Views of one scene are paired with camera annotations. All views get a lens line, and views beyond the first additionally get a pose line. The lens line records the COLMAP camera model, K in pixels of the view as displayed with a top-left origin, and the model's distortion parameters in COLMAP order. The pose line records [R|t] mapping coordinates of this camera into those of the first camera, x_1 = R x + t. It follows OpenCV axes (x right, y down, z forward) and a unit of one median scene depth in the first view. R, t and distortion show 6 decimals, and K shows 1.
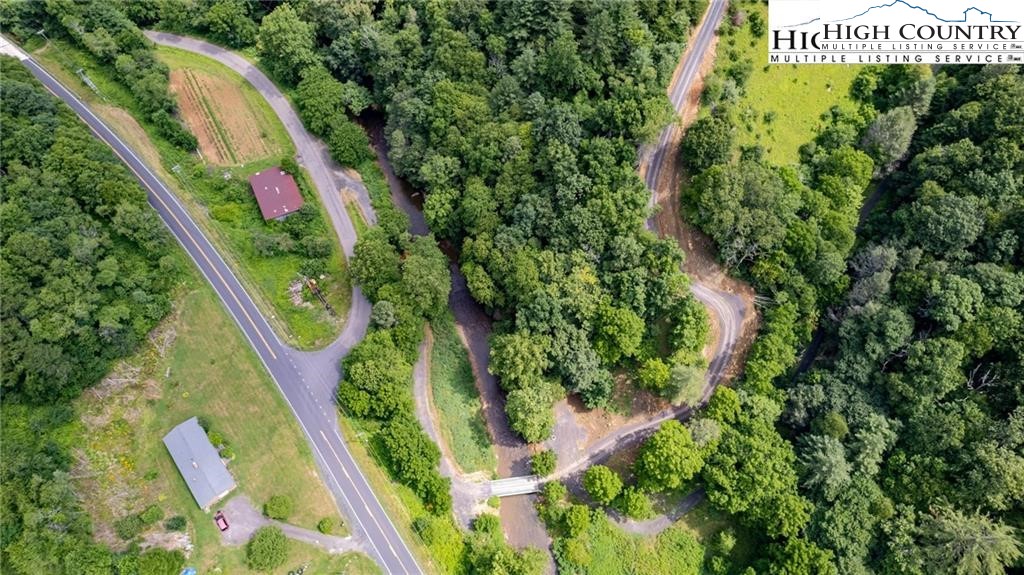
lens RADIAL K [[657.0, 0, 515.3], [0, 657.0, 295.1], [0, 0, 1]] dist [-0.077275, 0.066924]
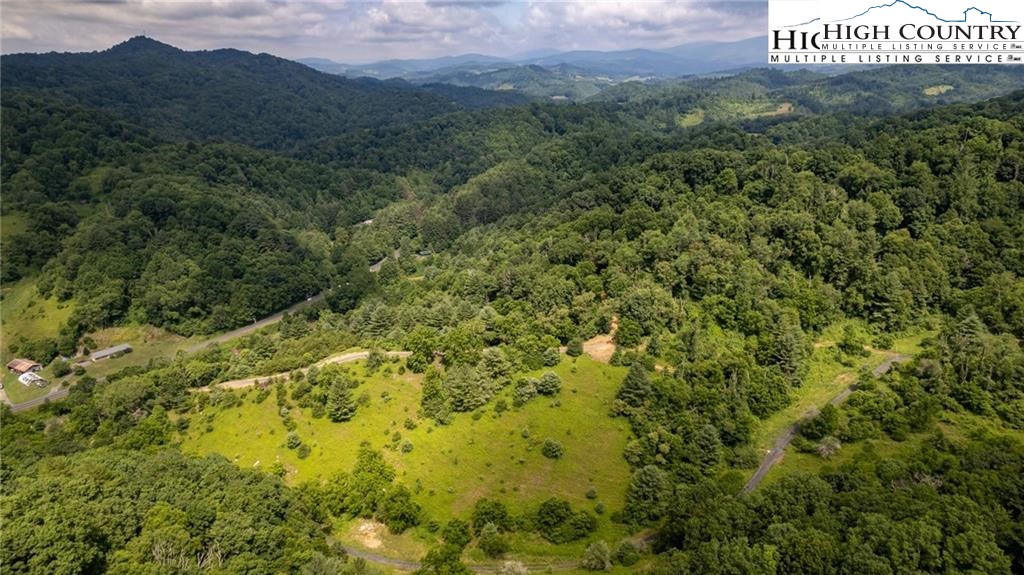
lens RADIAL K [[657.0, 0, 515.3], [0, 657.0, 295.1], [0, 0, 1]] dist [-0.077275, 0.066924]
pose [[0.226072, 0.326516, -0.917757, 1.897770], [-0.883056, 0.466423, -0.051582, -1.002613], [0.411221, 0.822093, 0.393778, 0.436307]]
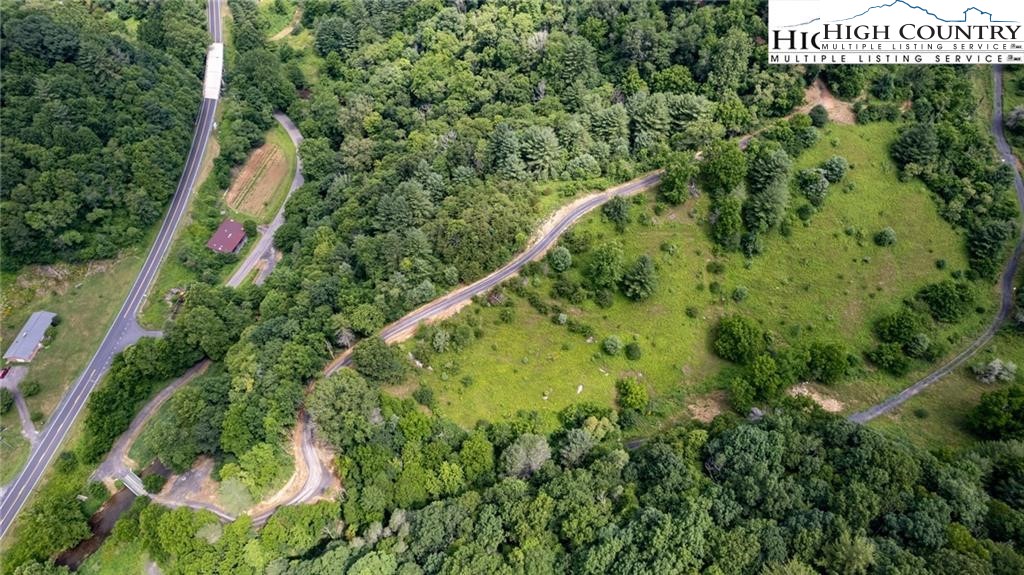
lens RADIAL K [[657.0, 0, 515.3], [0, 657.0, 295.1], [0, 0, 1]] dist [-0.077275, 0.066924]
pose [[0.743657, 0.516537, -0.424457, 0.886909], [-0.605750, 0.789241, -0.100829, -0.333671], [0.282916, 0.332097, 0.899817, -0.084254]]
